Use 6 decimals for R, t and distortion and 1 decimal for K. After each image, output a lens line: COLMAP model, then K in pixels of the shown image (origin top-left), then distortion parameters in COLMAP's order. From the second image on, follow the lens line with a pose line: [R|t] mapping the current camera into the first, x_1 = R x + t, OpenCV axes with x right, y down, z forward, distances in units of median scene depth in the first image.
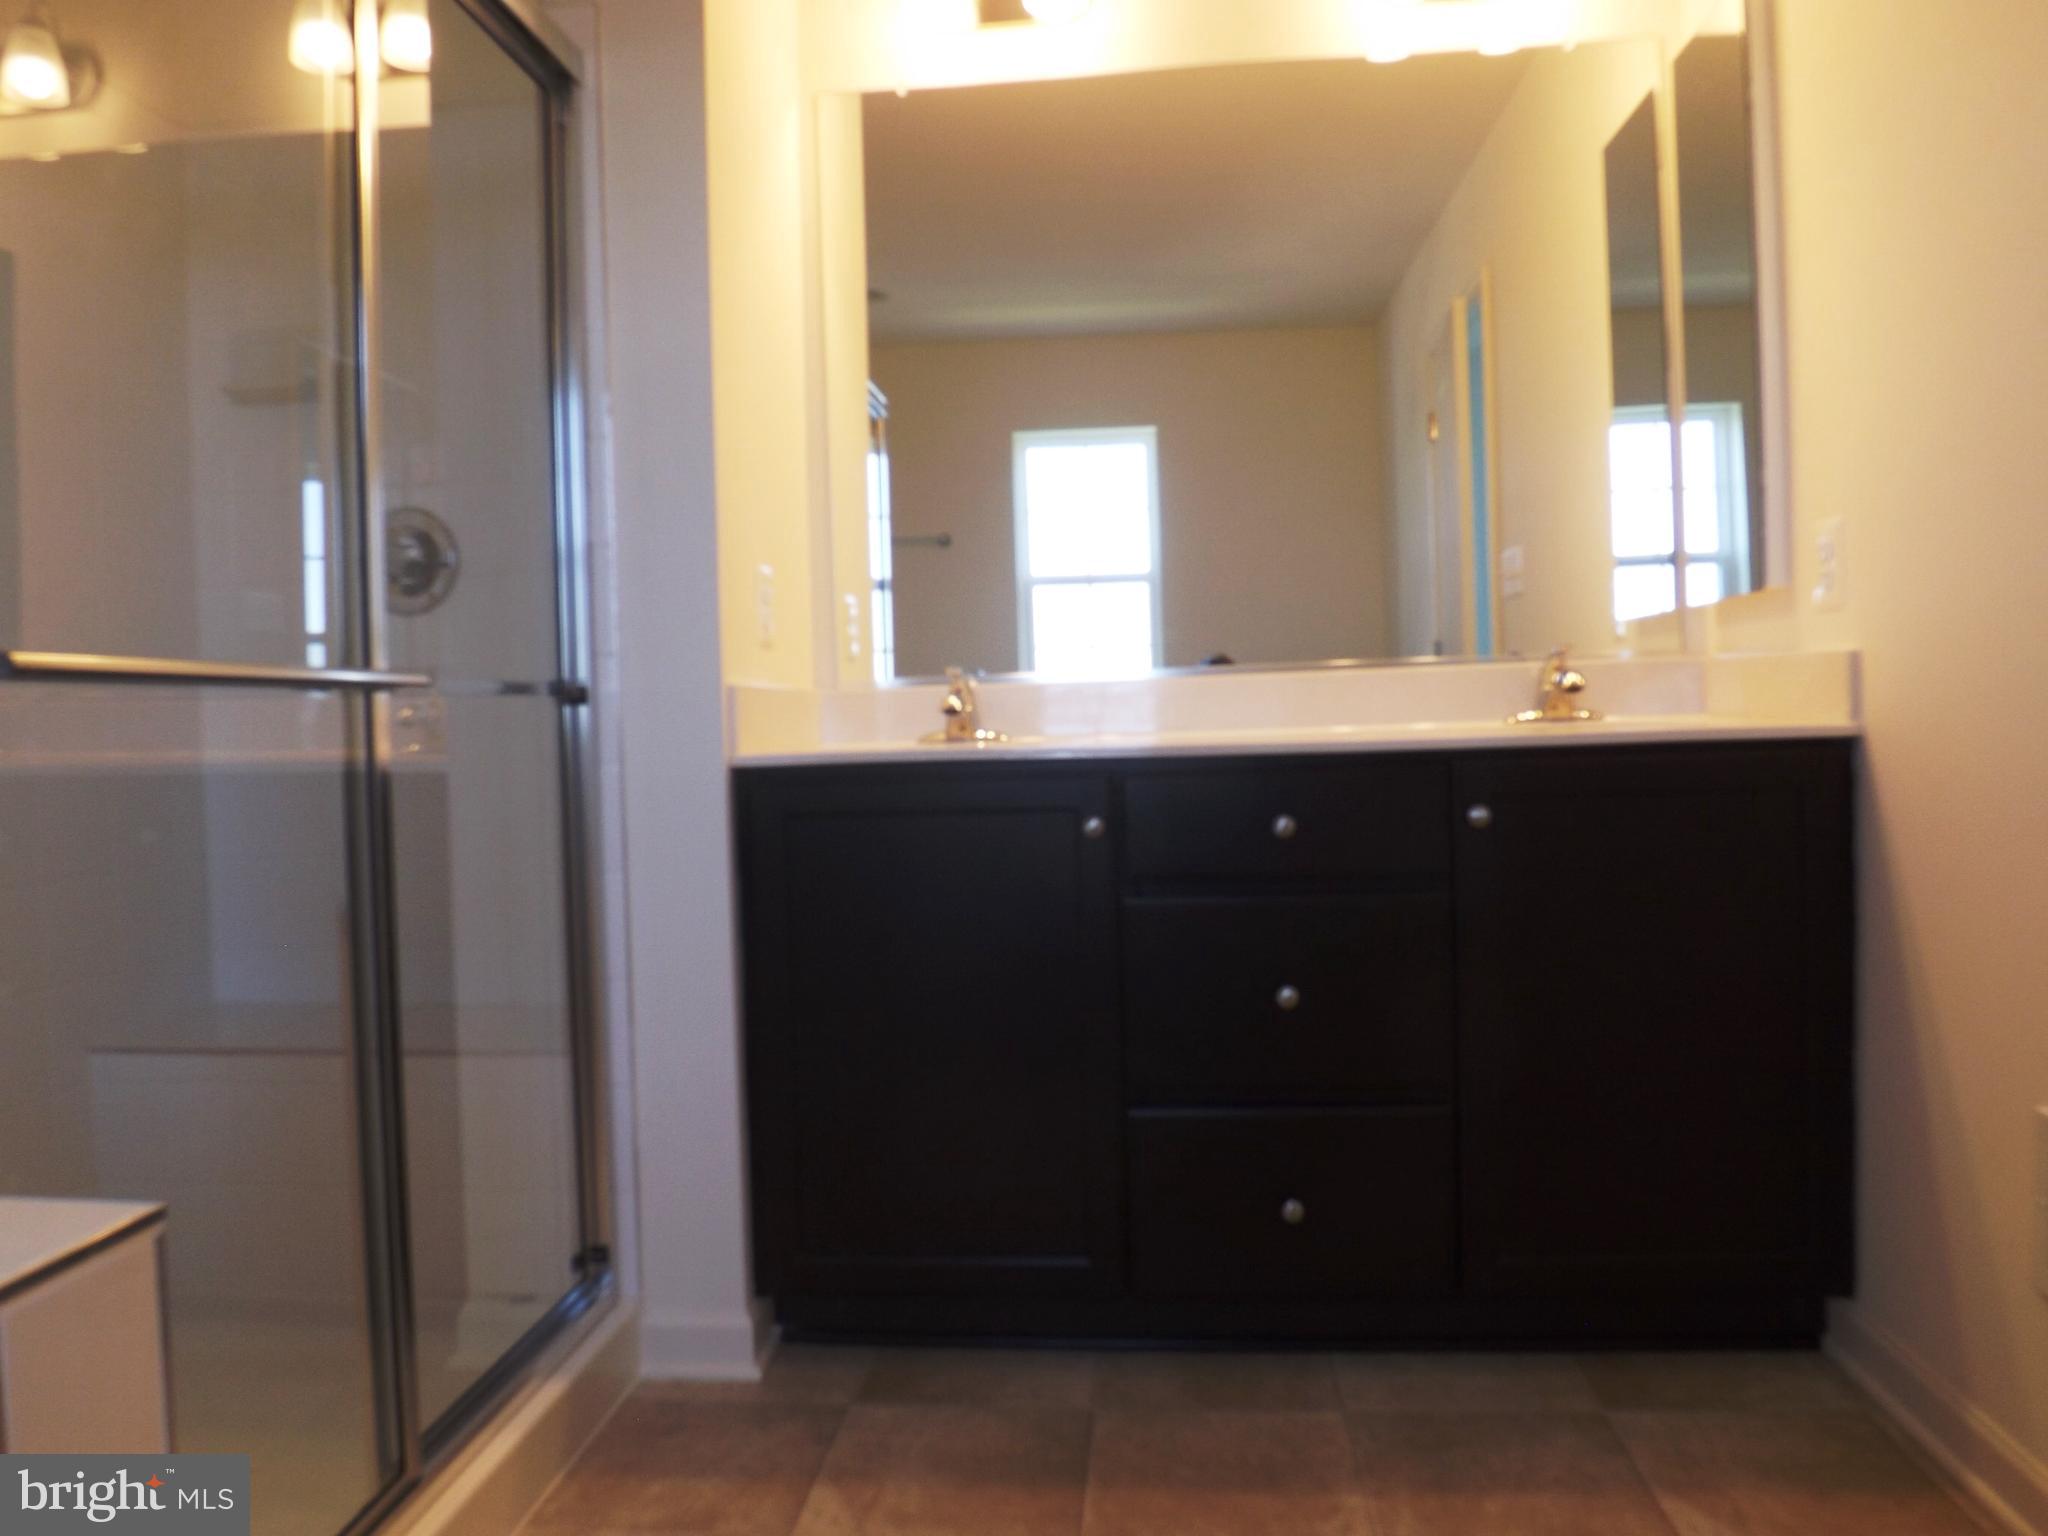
lens RADIAL K [[1467.1, 0, 1001.1], [0, 1467.1, 759.0], [0, 0, 1]] dist [-0.040782, -0.002551]
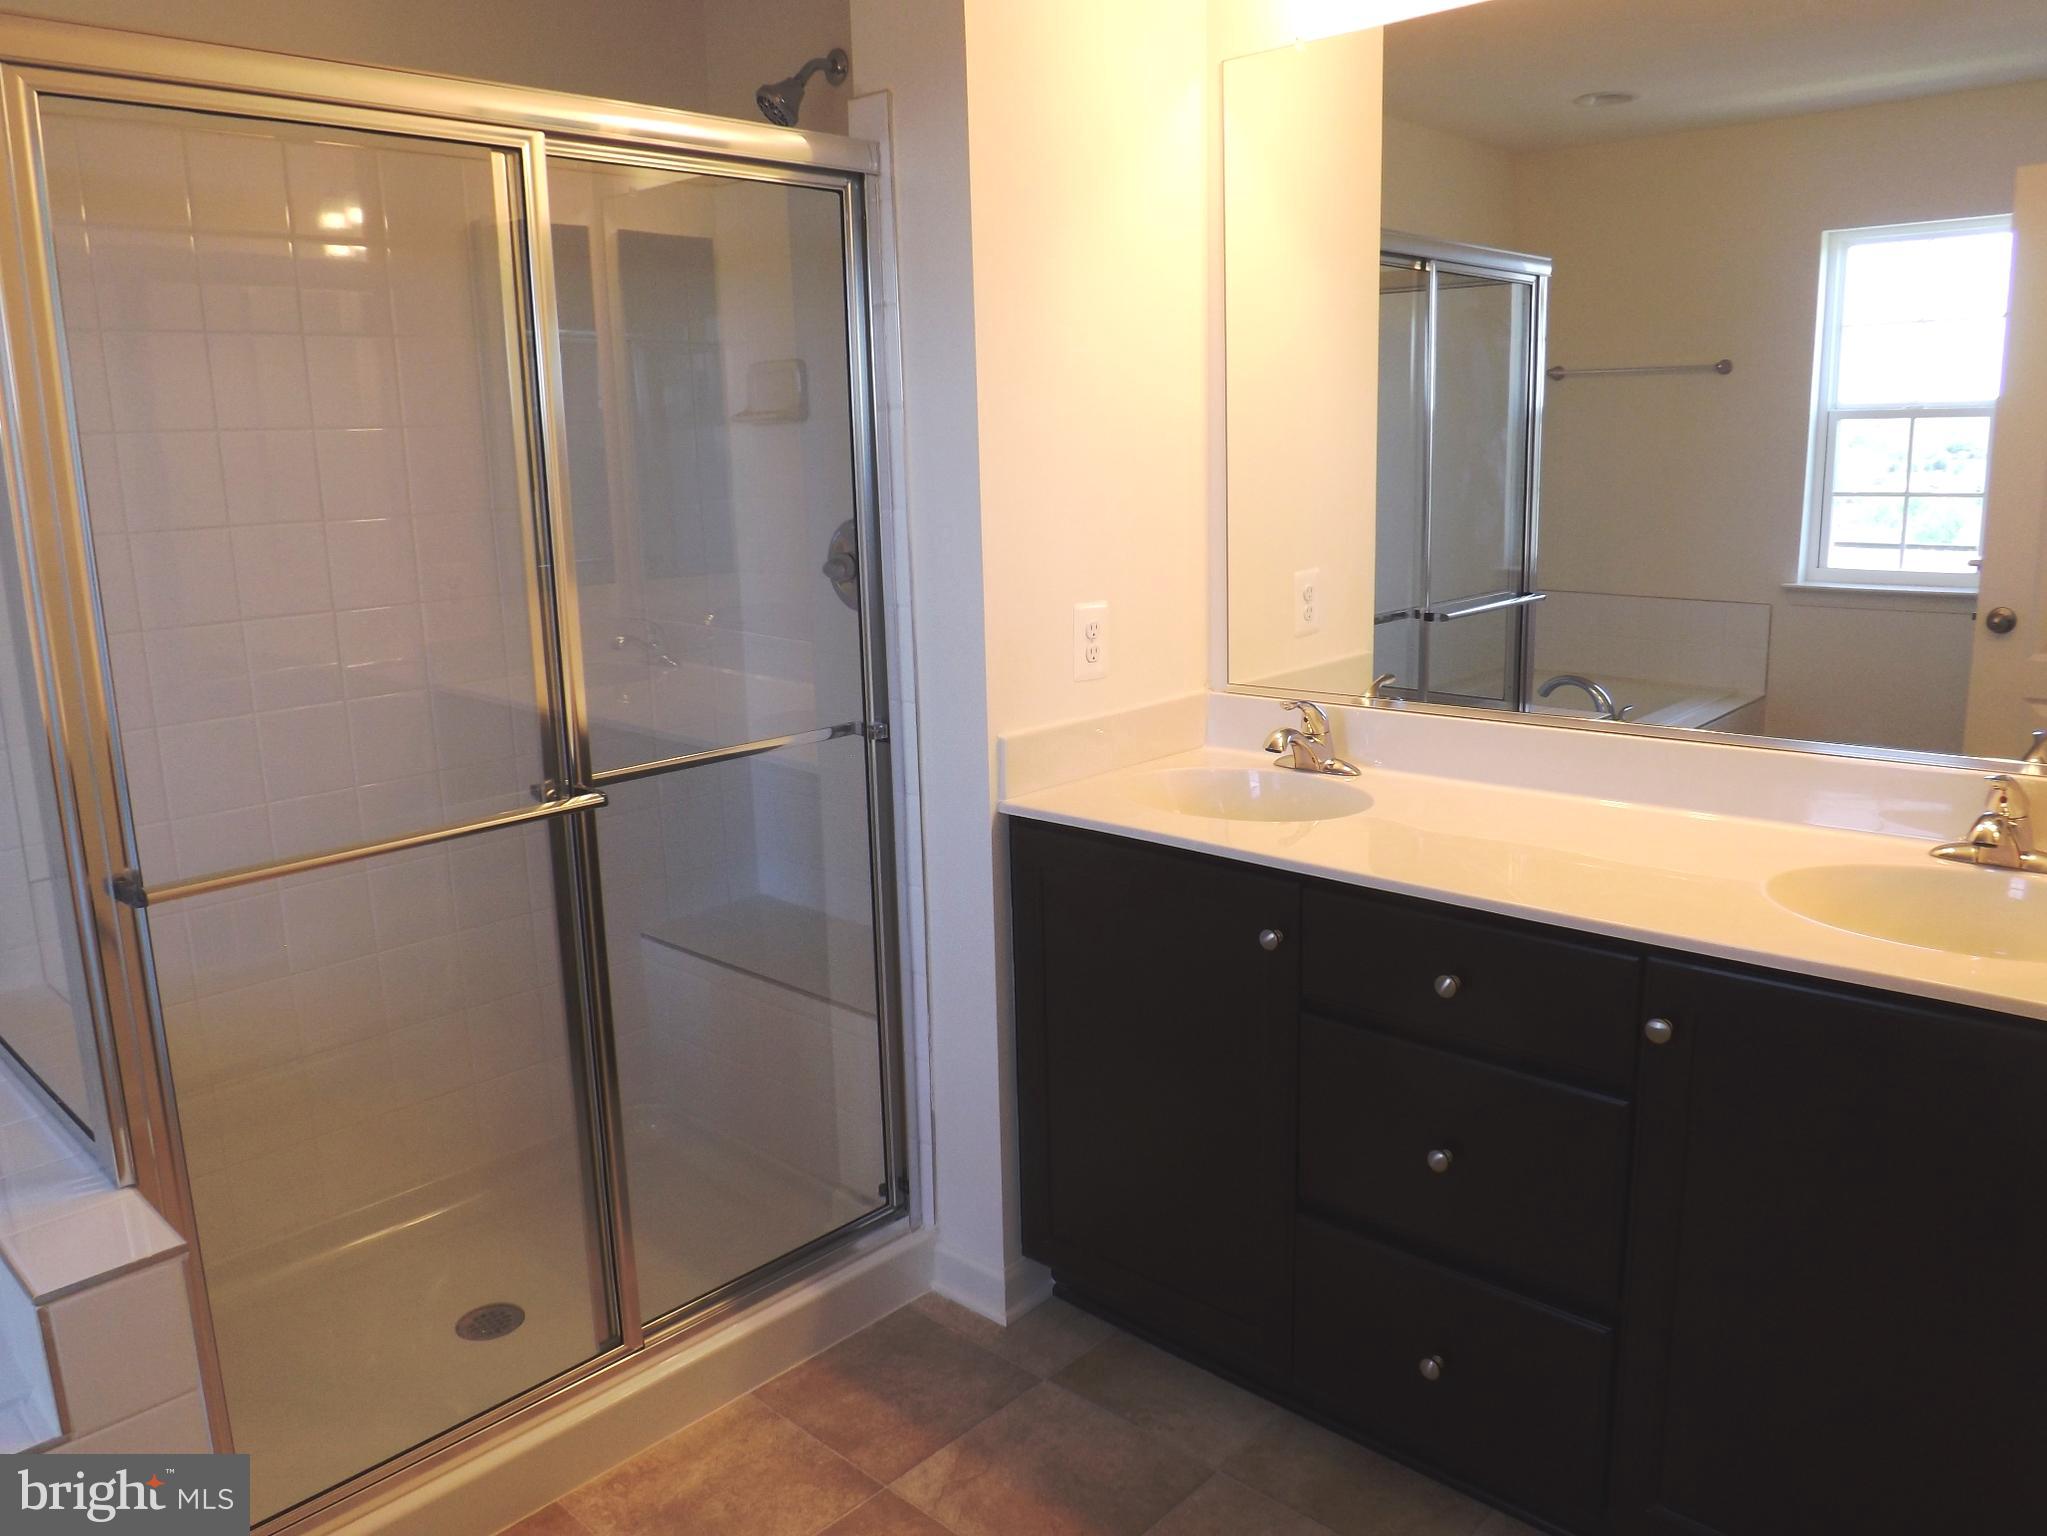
lens RADIAL K [[1466.4, 0, 1016.2], [0, 1466.4, 769.1], [0, 0, 1]] dist [-0.040782, -0.002551]
pose [[0.798789, 0.132681, -0.586798, 0.472245], [-0.014347, 0.979301, 0.201899, -0.250972], [0.601440, -0.152856, 0.784159, 0.152299]]
